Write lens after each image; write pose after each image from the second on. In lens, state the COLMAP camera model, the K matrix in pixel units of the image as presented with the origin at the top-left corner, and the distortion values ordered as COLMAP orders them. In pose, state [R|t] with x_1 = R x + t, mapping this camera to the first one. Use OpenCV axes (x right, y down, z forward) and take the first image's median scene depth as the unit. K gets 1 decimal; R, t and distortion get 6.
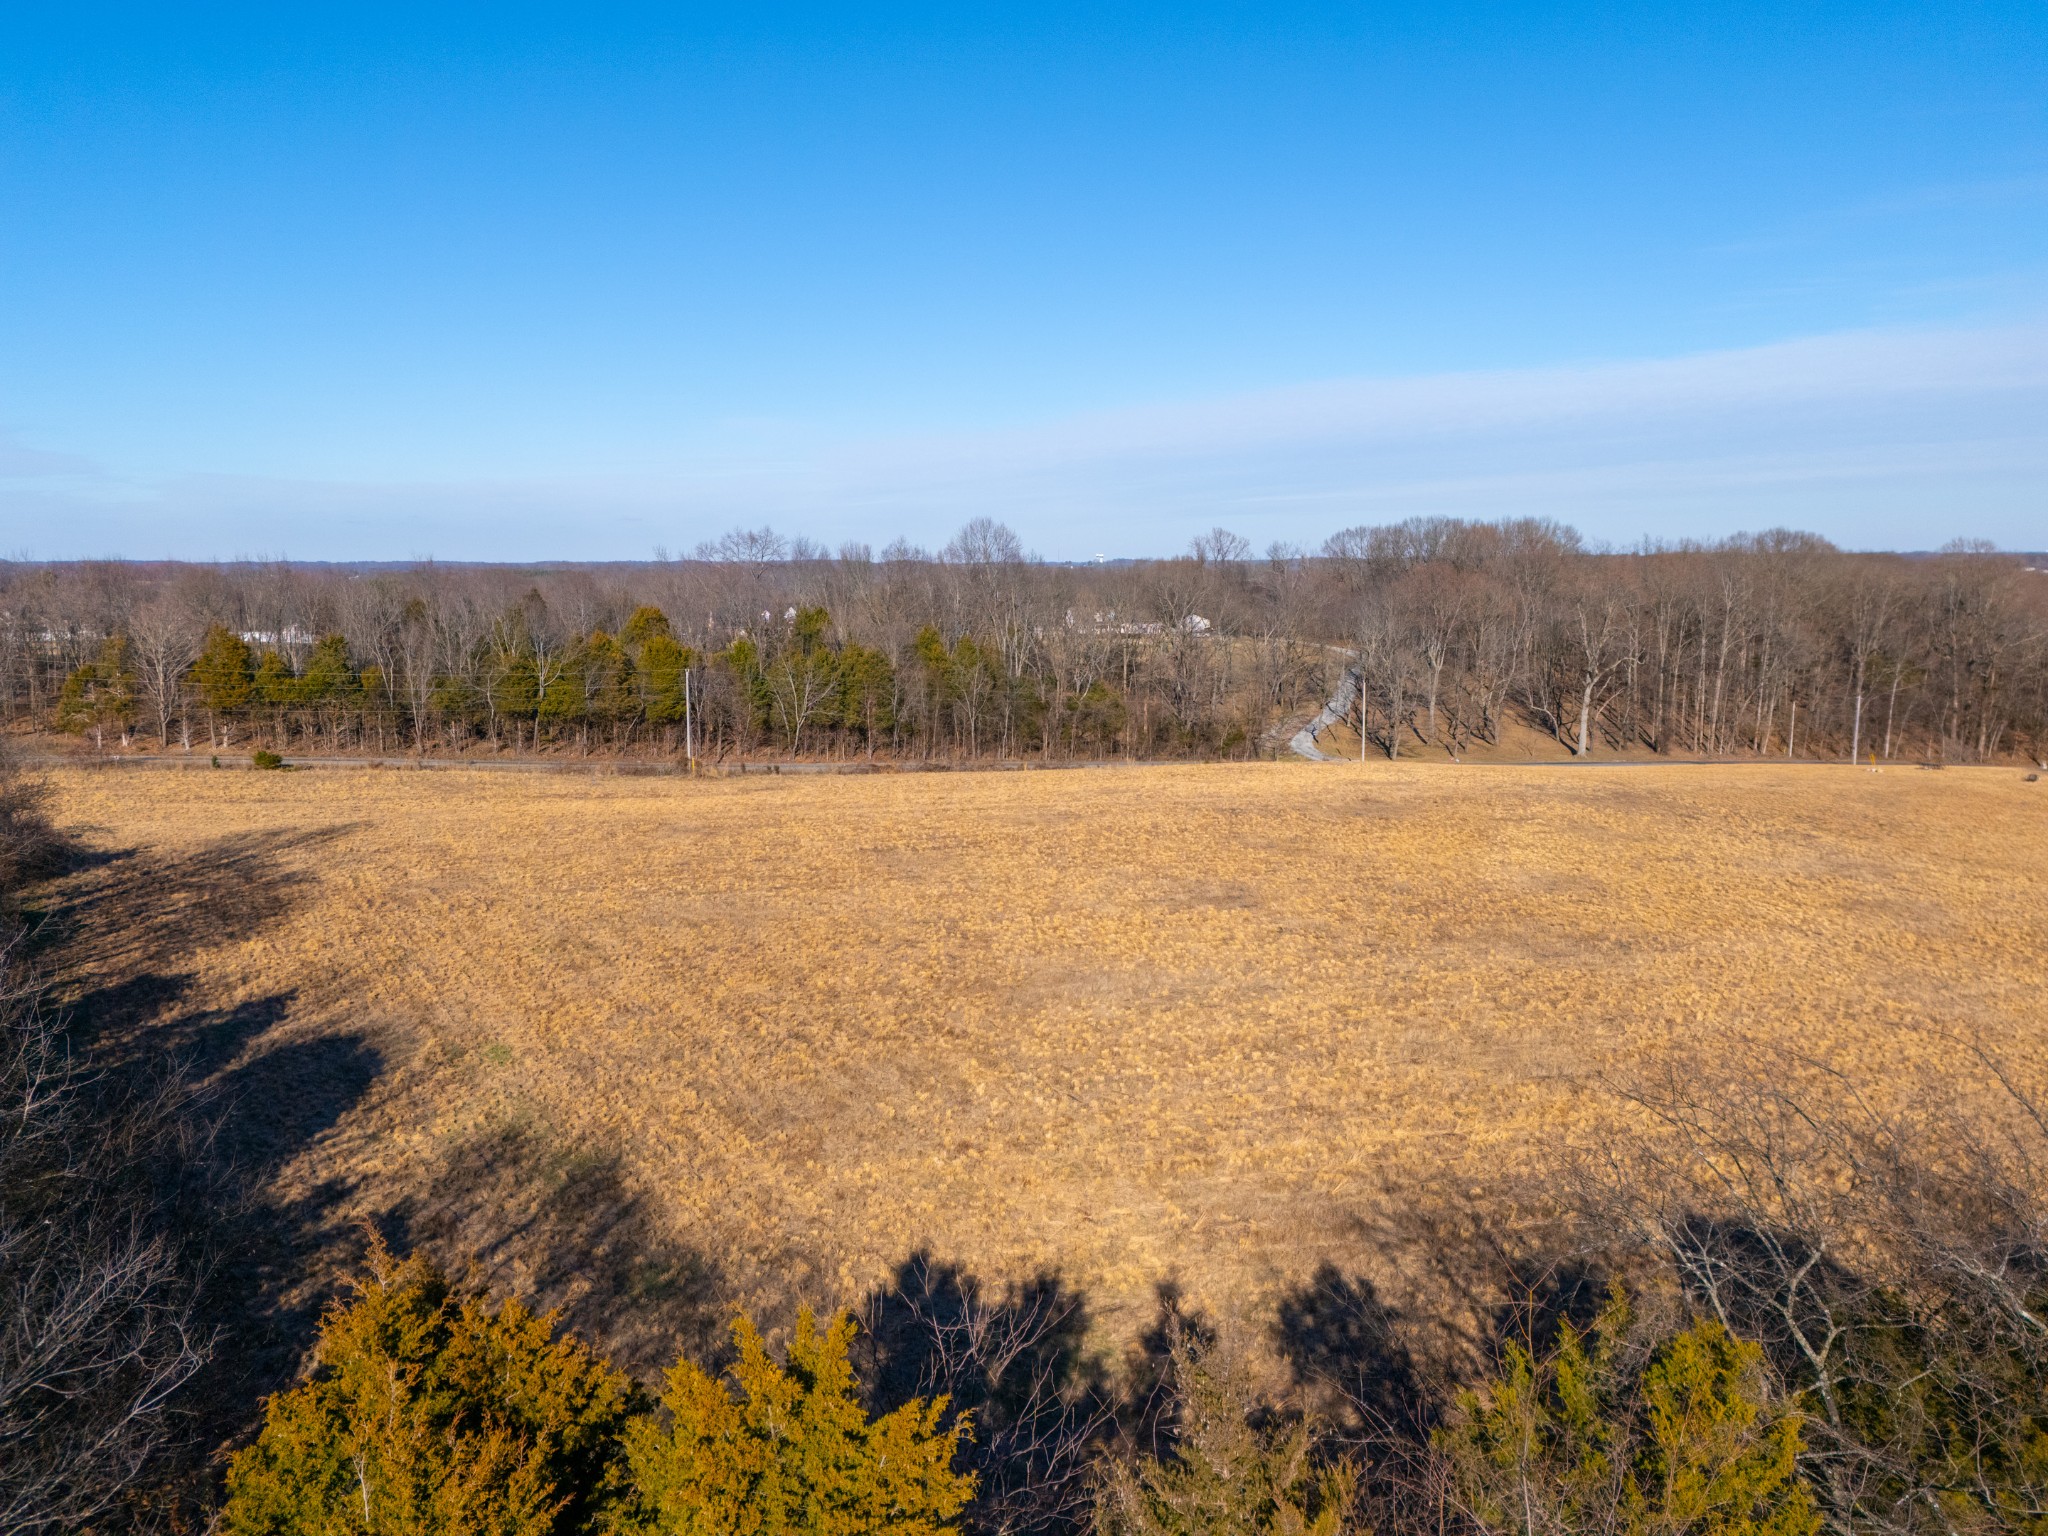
lens RADIAL K [[1495.9, 0, 1014.6], [0, 1495.9, 779.6], [0, 0, 1]] dist [0.081757, -0.077709]
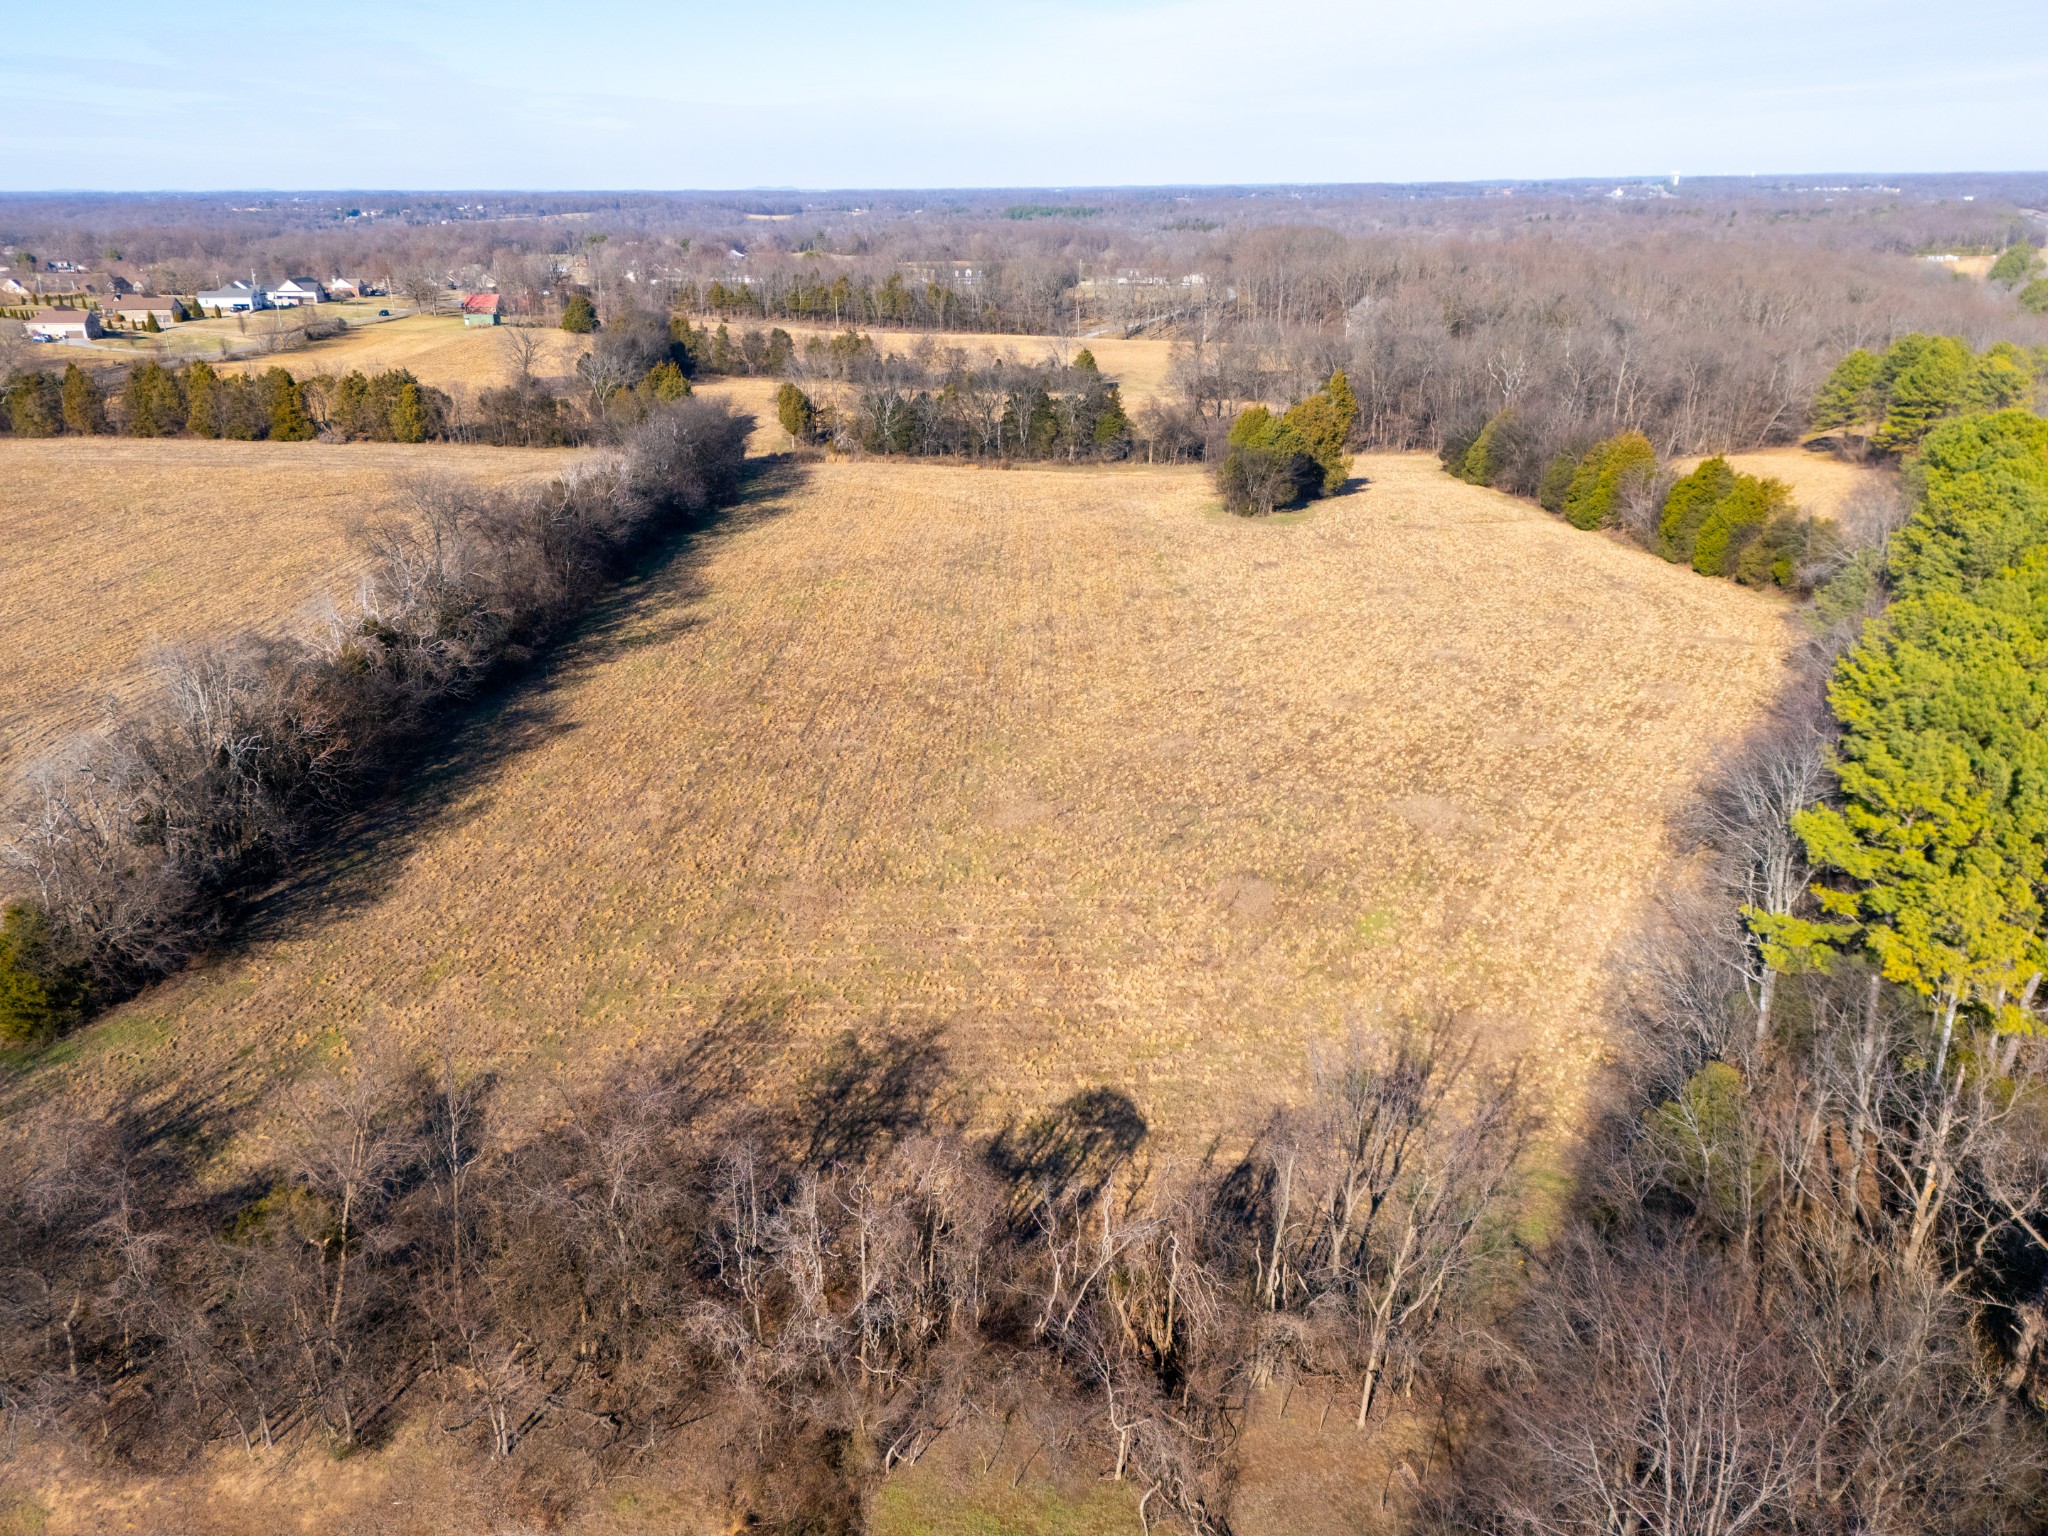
lens RADIAL K [[1495.9, 0, 1022.8], [0, 1495.9, 766.6], [0, 0, 1]] dist [0.081757, -0.077709]
pose [[0.933899, 0.124456, -0.335176, 1.512243], [-0.045472, 0.971192, 0.233920, 0.144968], [0.354633, -0.203216, 0.912655, -2.255763]]
